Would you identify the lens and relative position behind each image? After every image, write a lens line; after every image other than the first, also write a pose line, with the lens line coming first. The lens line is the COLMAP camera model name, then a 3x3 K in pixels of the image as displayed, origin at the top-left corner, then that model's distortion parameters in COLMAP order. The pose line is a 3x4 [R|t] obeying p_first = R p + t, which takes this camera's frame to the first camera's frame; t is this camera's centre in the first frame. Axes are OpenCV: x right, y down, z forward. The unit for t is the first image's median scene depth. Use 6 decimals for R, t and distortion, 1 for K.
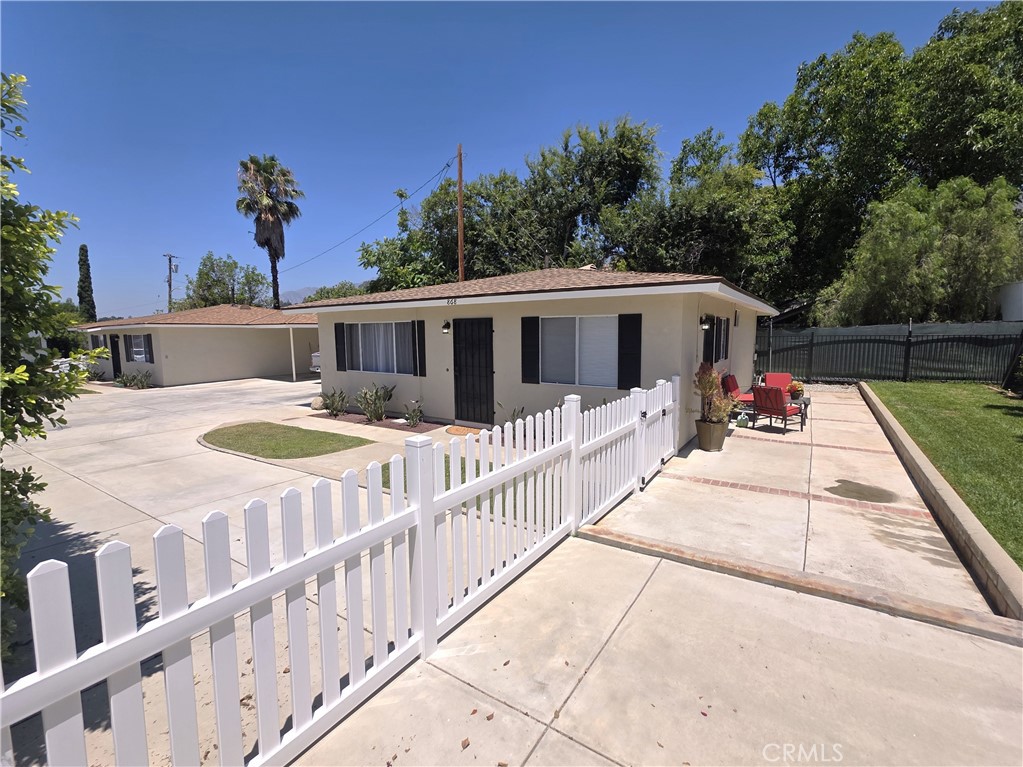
lens RADIAL K [[434.7, 0, 511.5], [0, 434.7, 383.5], [0, 0, 1]] dist [0.002700, -0.000180]
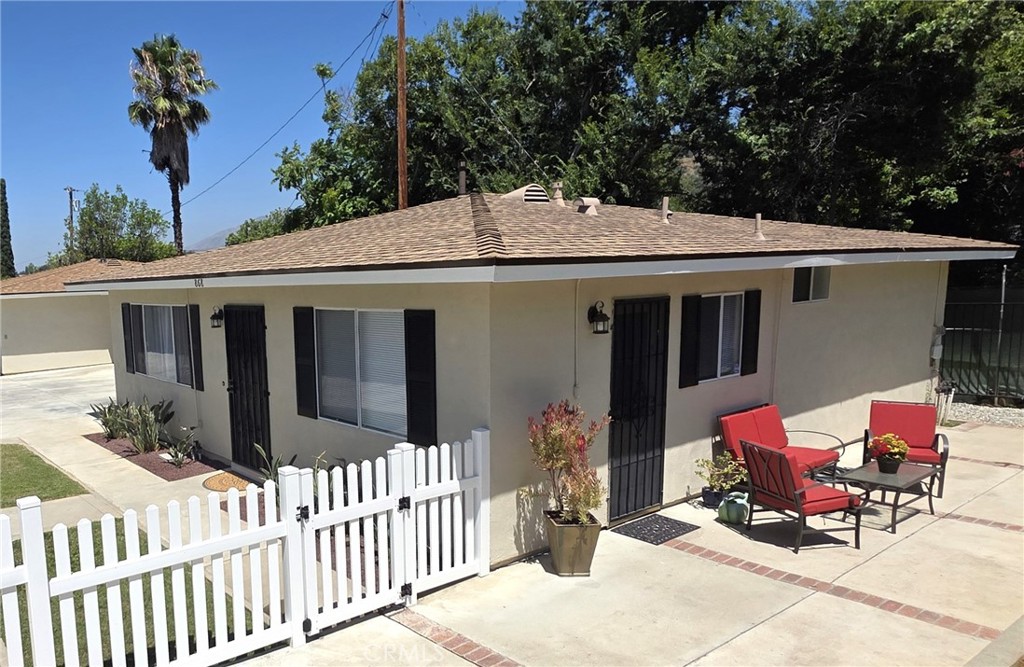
lens RADIAL K [[710.3, 0, 323.1], [0, 710.3, 384.9], [0, 0, 1]] dist [0.001789, -0.000287]
pose [[0.924831, 0.031062, -0.379107, 0.153767], [-0.014909, 0.998854, 0.045469, -0.031542], [0.380085, -0.036399, 0.924235, 0.035511]]
